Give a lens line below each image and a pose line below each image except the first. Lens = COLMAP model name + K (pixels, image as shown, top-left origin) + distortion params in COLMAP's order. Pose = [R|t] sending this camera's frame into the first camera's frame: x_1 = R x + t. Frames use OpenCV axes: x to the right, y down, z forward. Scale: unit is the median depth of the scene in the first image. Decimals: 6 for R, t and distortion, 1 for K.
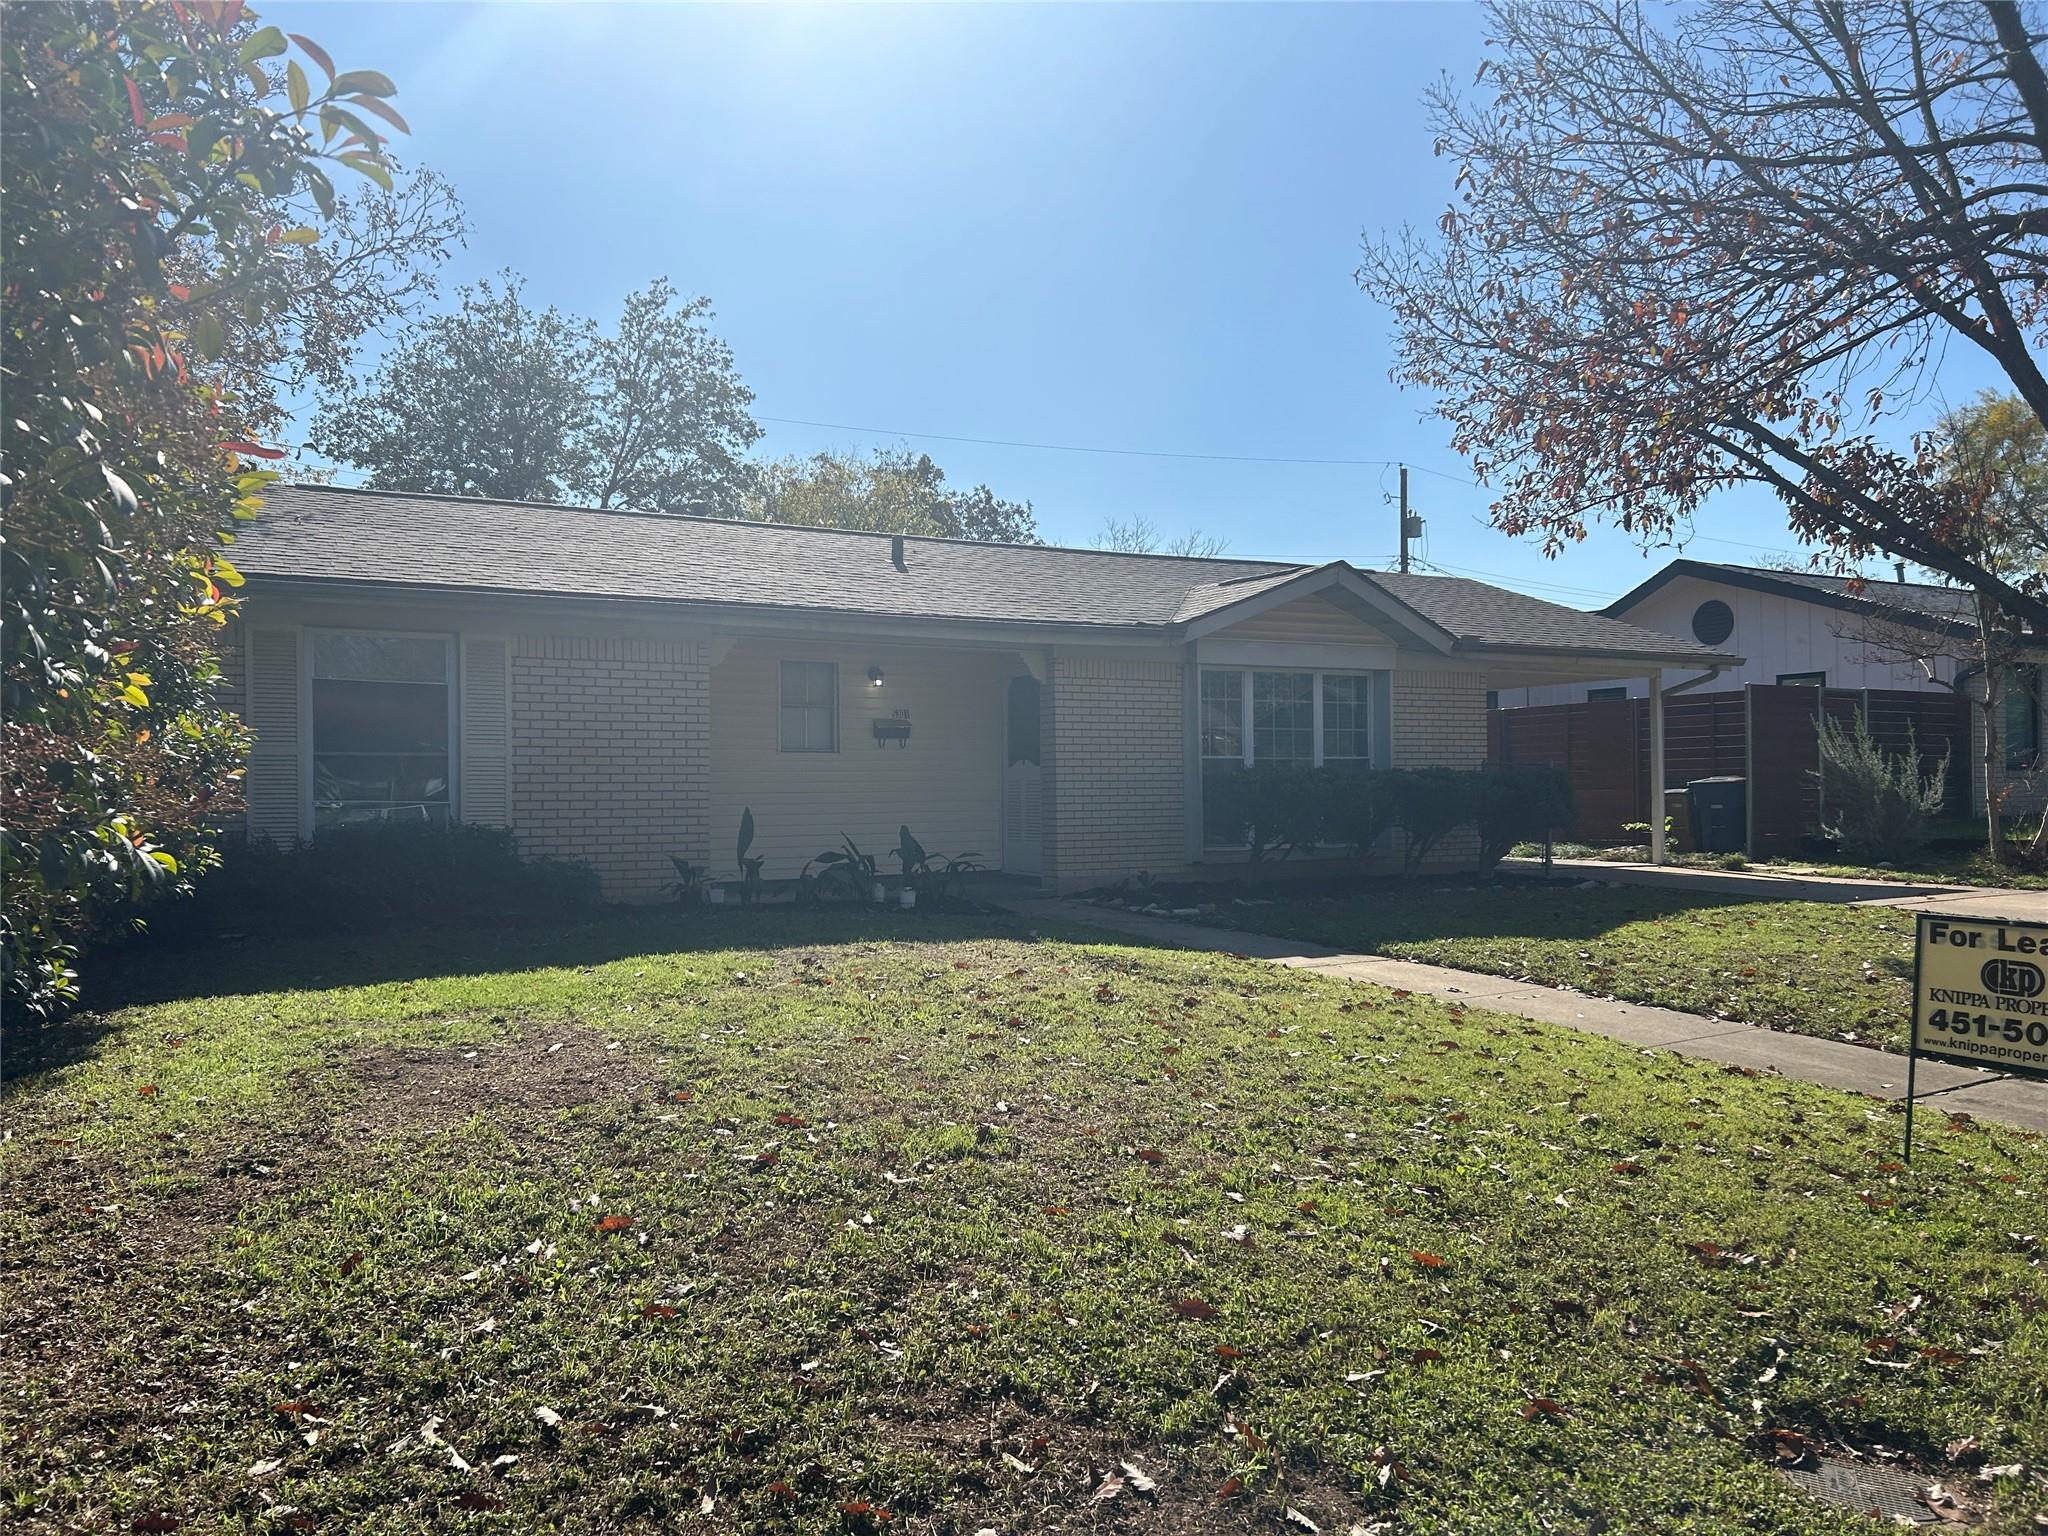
lens RADIAL K [[1546.5, 0, 1026.7], [0, 1546.5, 772.2], [0, 0, 1]] dist [0.046706, -0.056113]
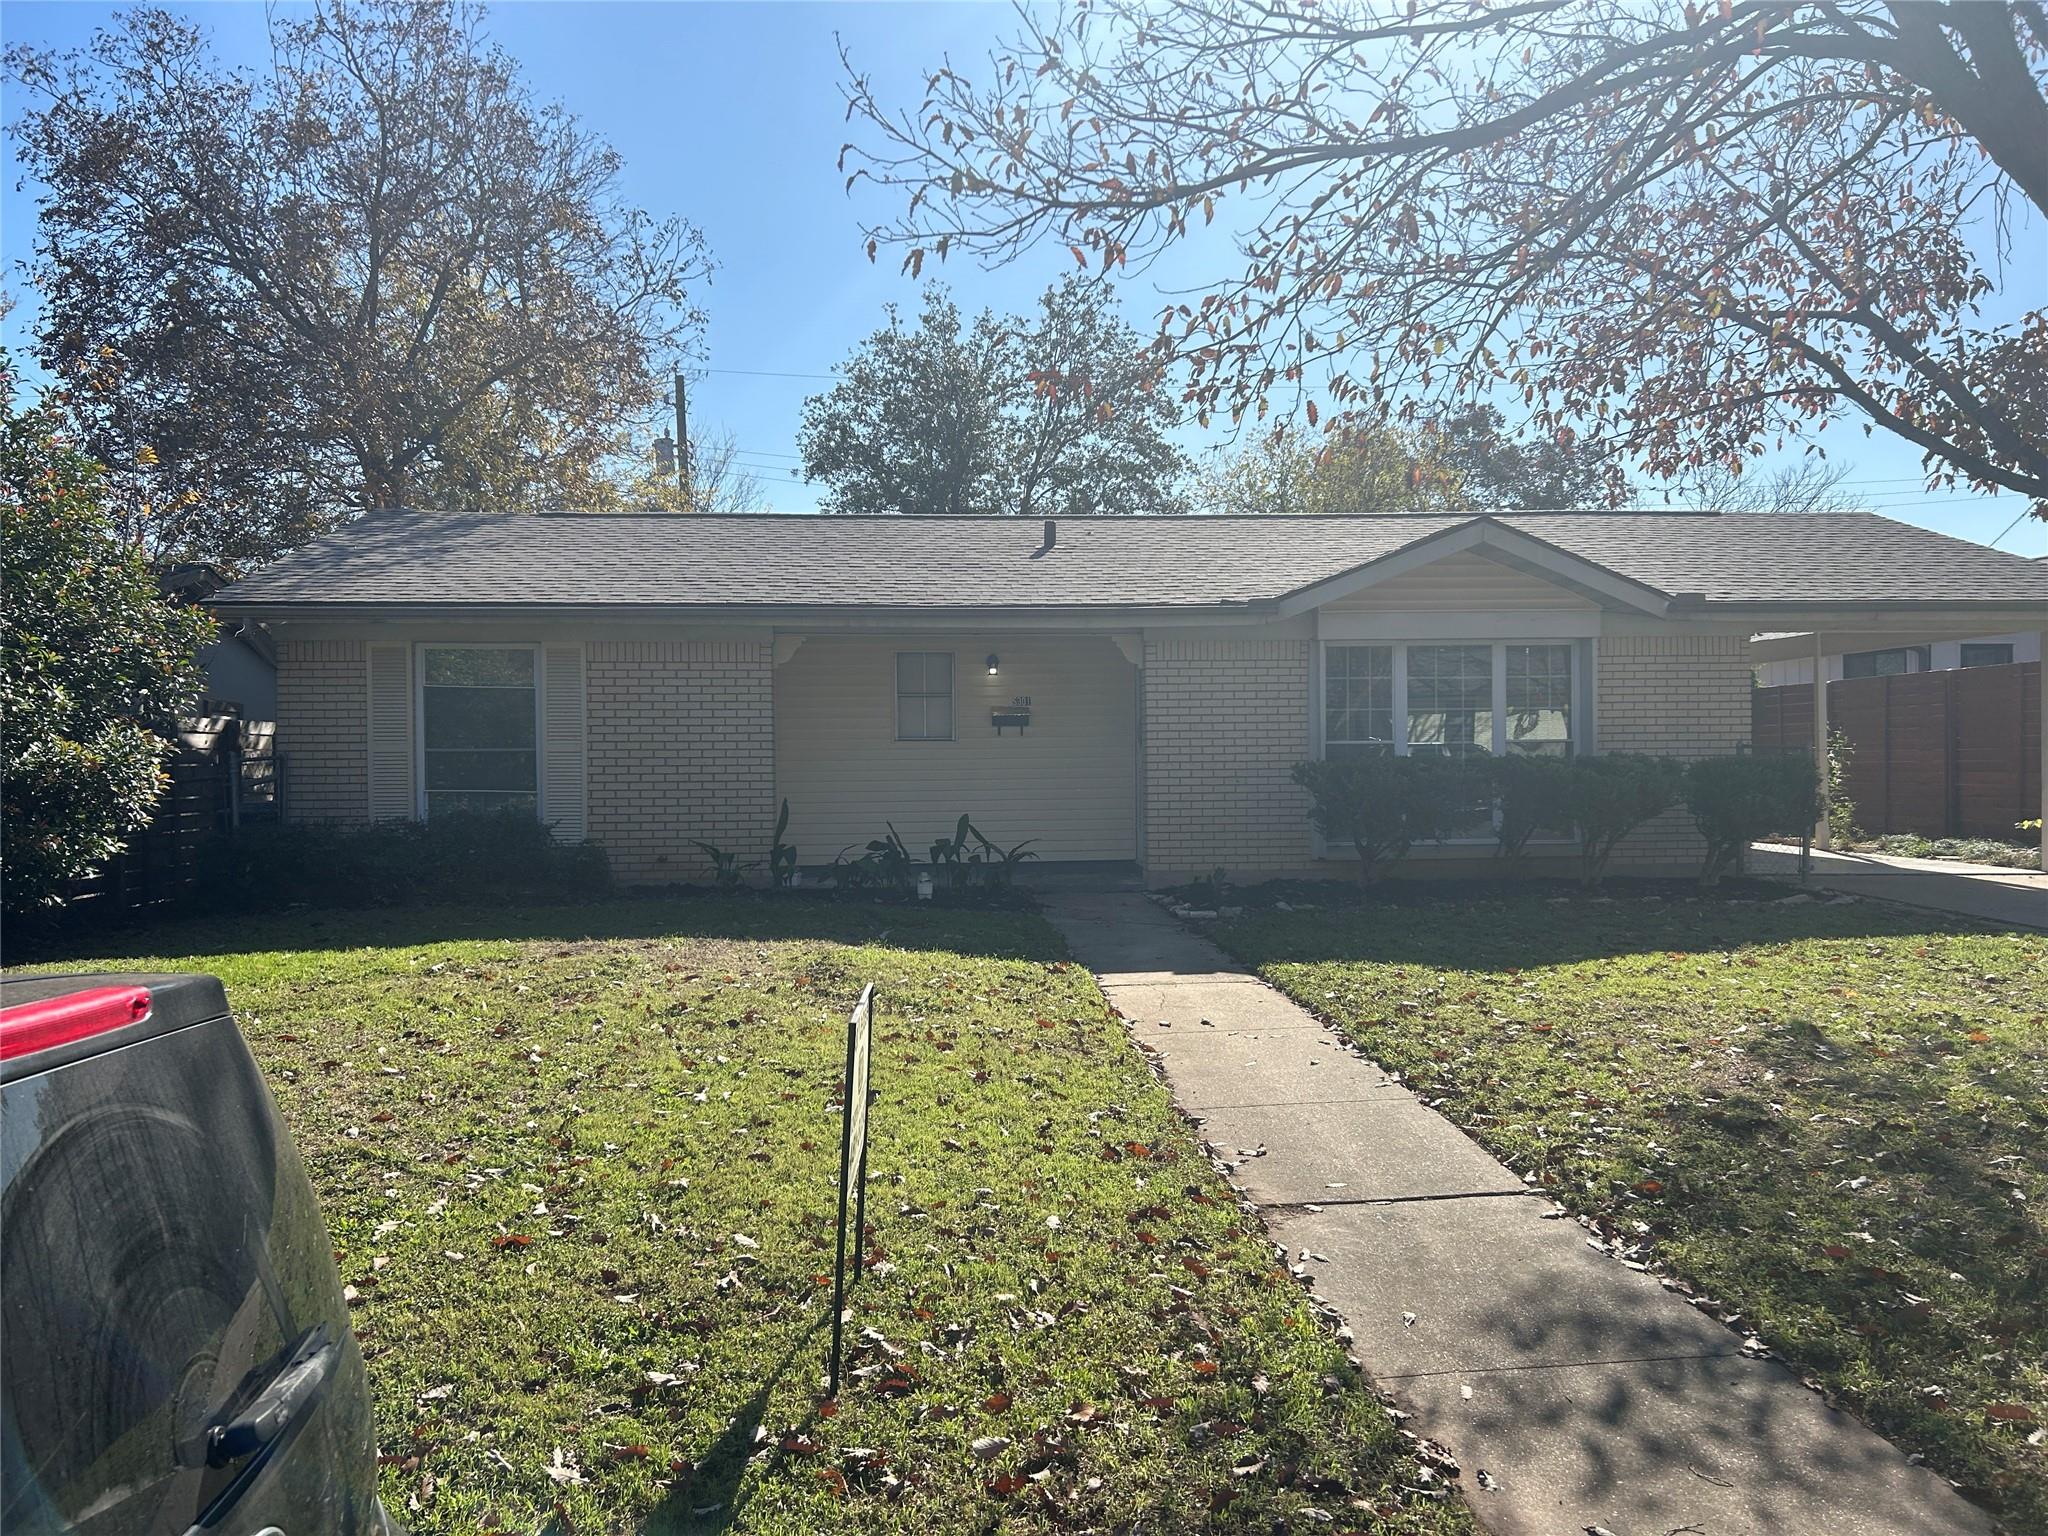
lens RADIAL K [[1546.5, 0, 1015.7], [0, 1546.5, 766.5], [0, 0, 1]] dist [0.046706, -0.056113]
pose [[0.938452, -0.007642, -0.345325, 0.274904], [0.012301, 0.999860, 0.011302, -0.006507], [0.345190, -0.014854, 0.938415, 0.046770]]
